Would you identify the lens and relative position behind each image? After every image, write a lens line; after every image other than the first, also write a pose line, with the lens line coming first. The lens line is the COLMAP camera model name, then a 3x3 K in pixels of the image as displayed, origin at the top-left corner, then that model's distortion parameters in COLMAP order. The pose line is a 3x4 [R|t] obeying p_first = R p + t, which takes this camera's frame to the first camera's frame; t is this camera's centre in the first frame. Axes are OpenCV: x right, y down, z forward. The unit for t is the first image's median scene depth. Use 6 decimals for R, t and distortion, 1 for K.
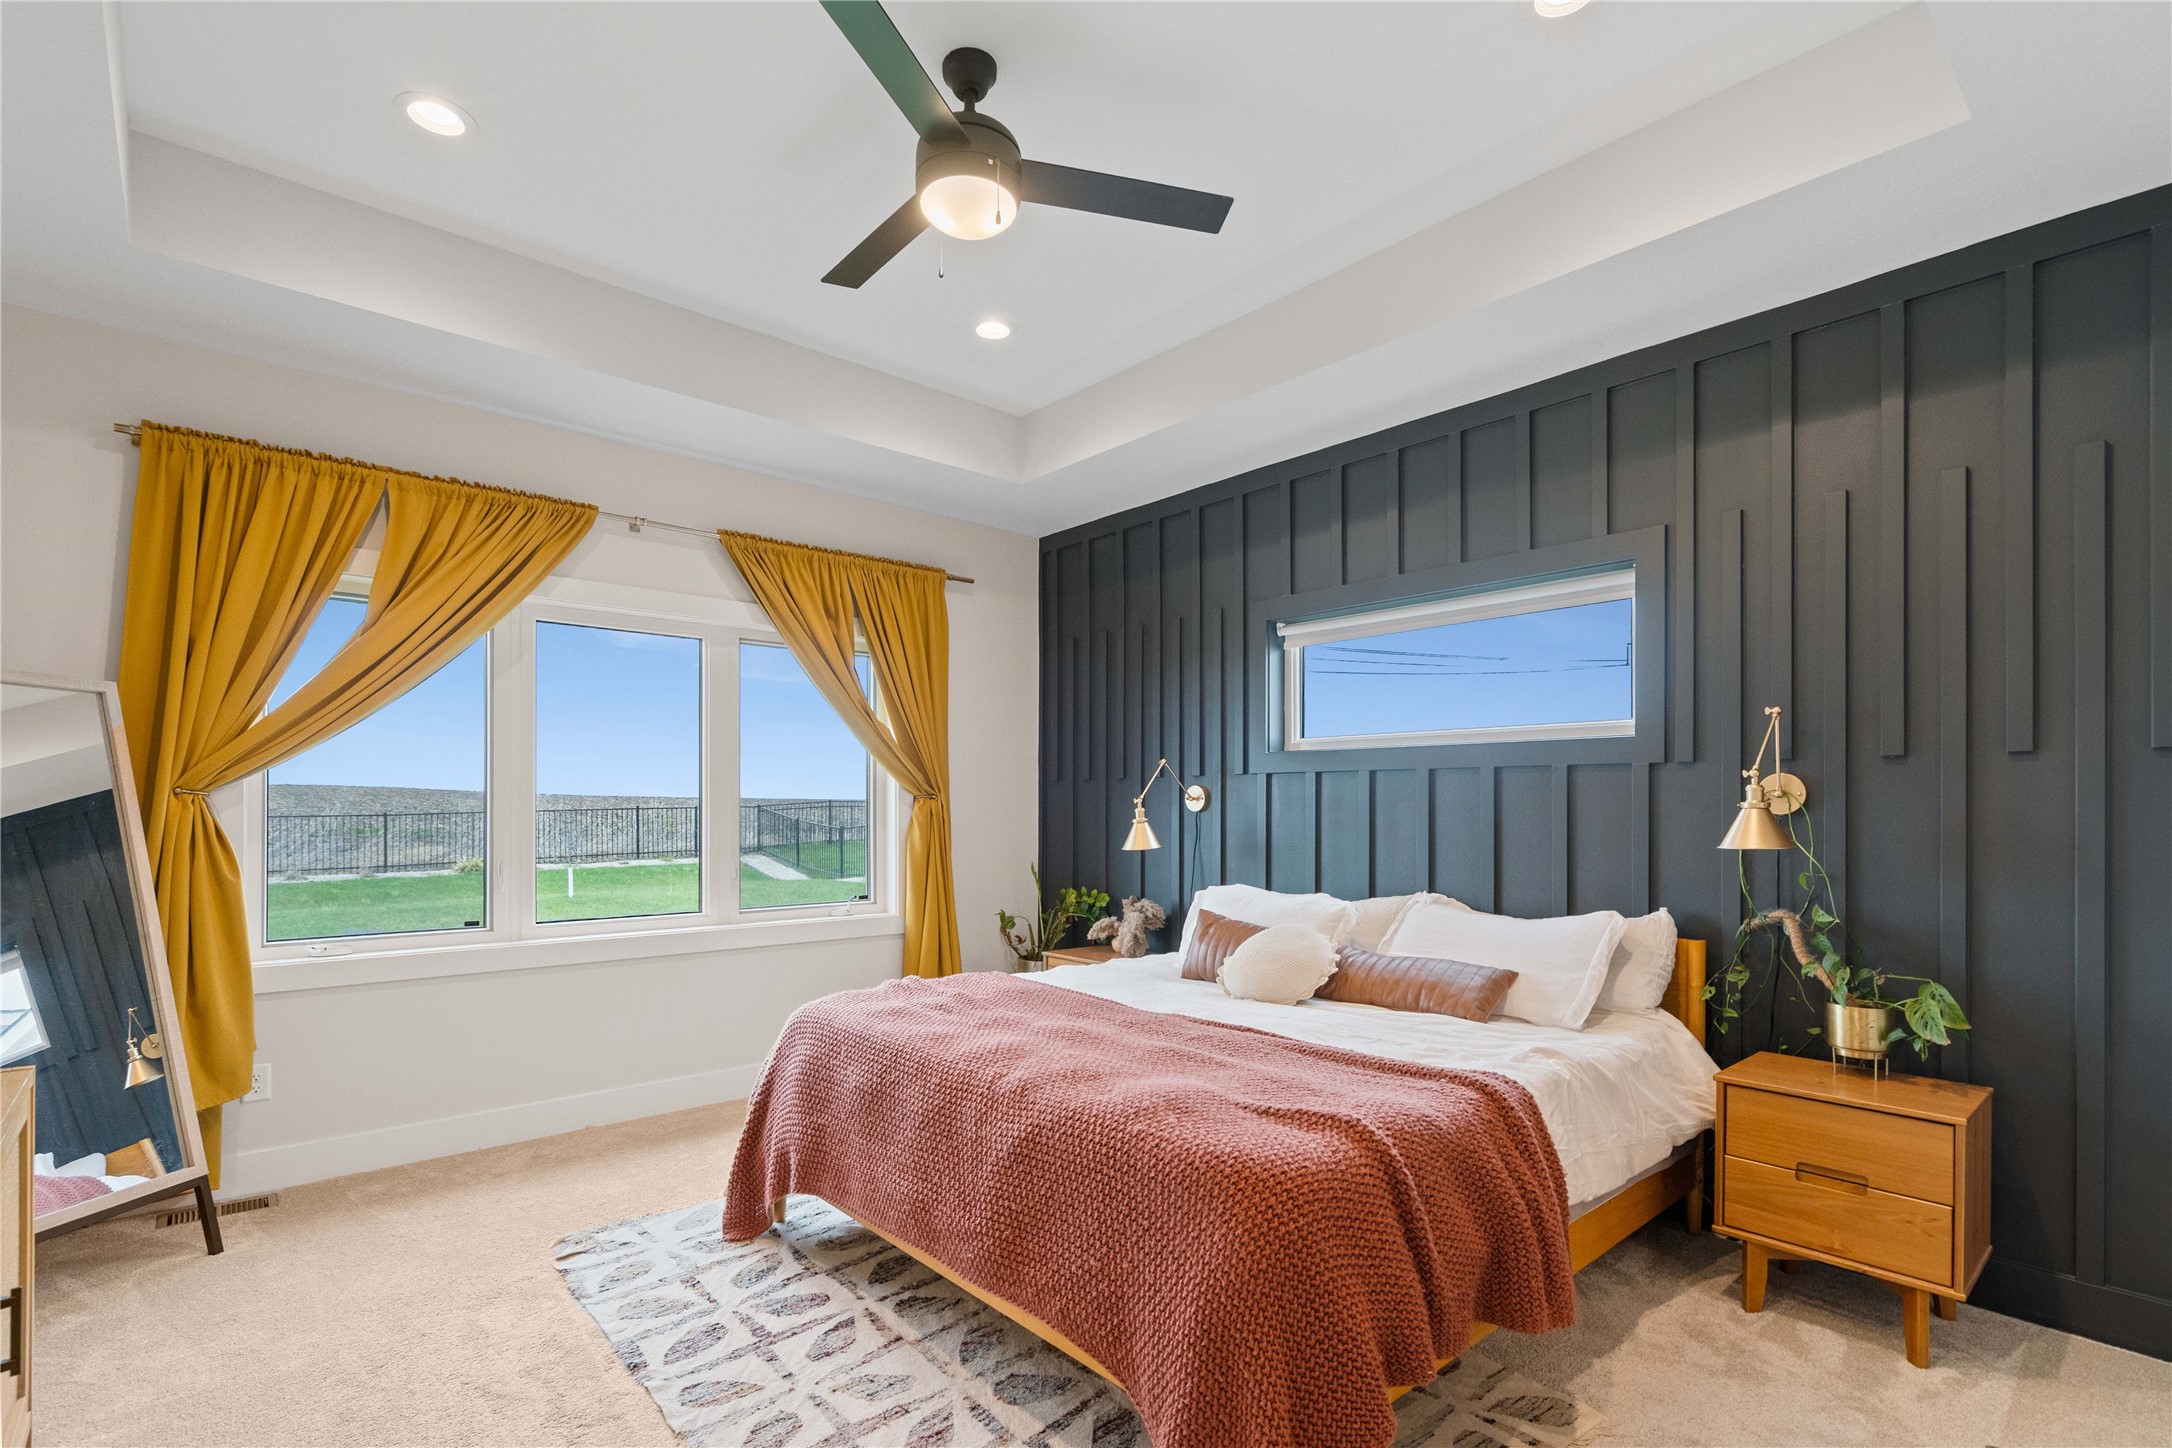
lens RADIAL K [[996.2, 0, 1114.6], [0, 996.2, 806.1], [0, 0, 1]] dist [-0.001426, 0.001807]
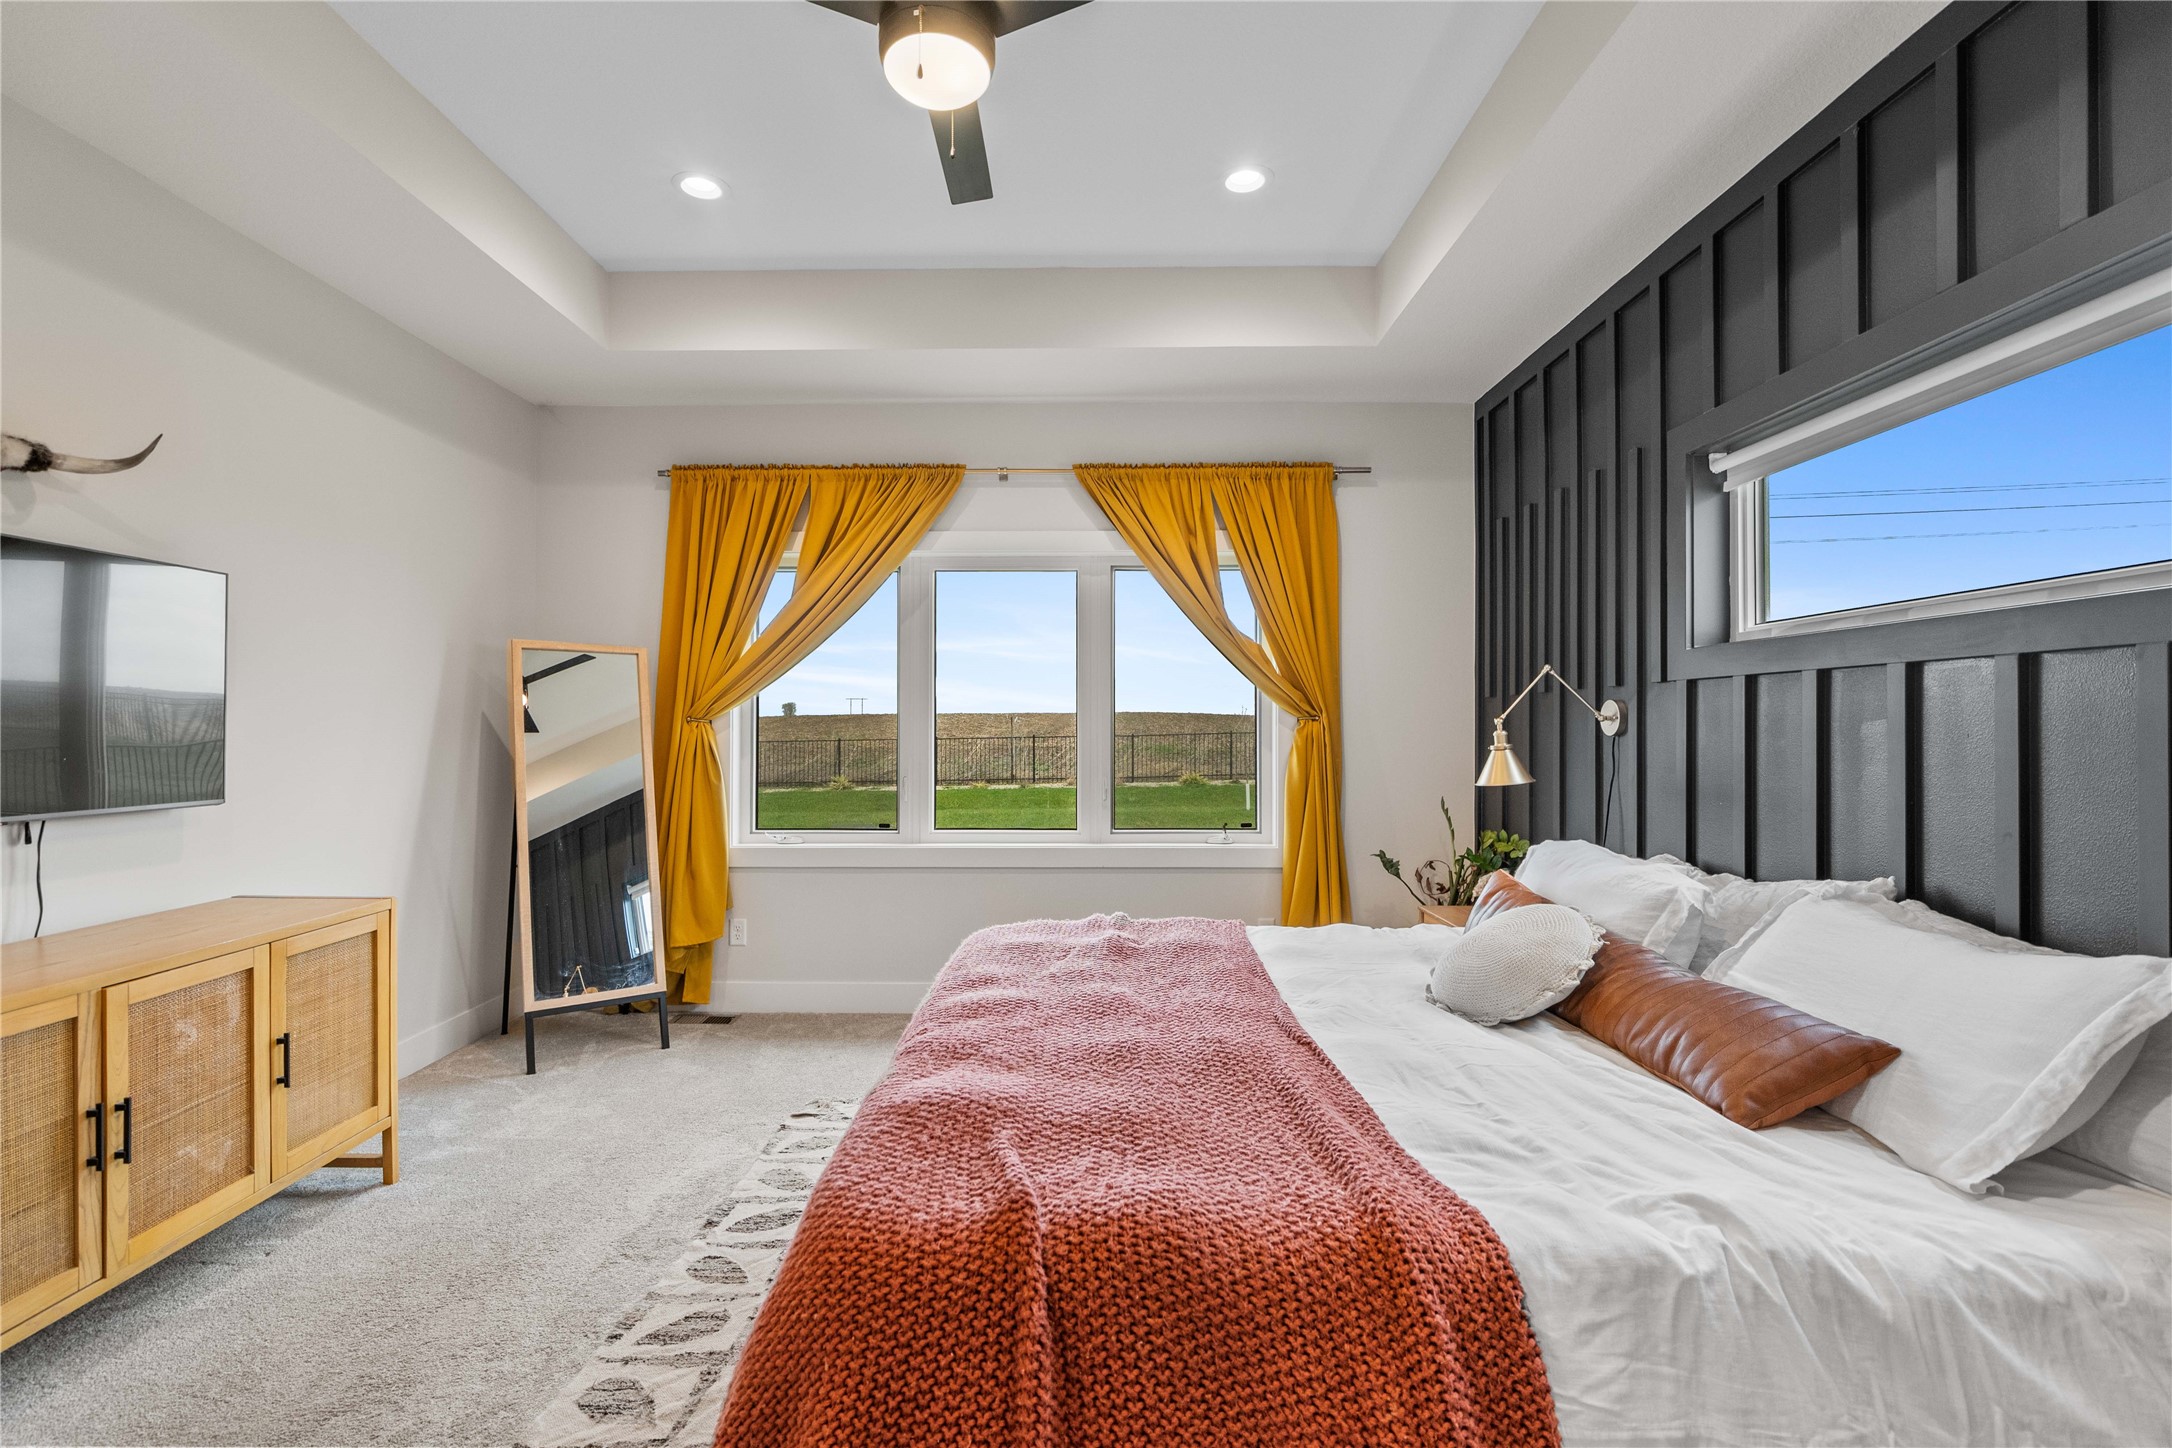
lens RADIAL K [[996.2, 0, 1082.6], [0, 996.2, 729.8], [0, 0, 1]] dist [-0.001426, 0.001807]
pose [[0.739111, -0.000550, -0.673583, 0.313258], [0.001809, 0.999998, 0.001167, -0.000822], [0.673581, -0.002081, 0.739110, 0.233599]]
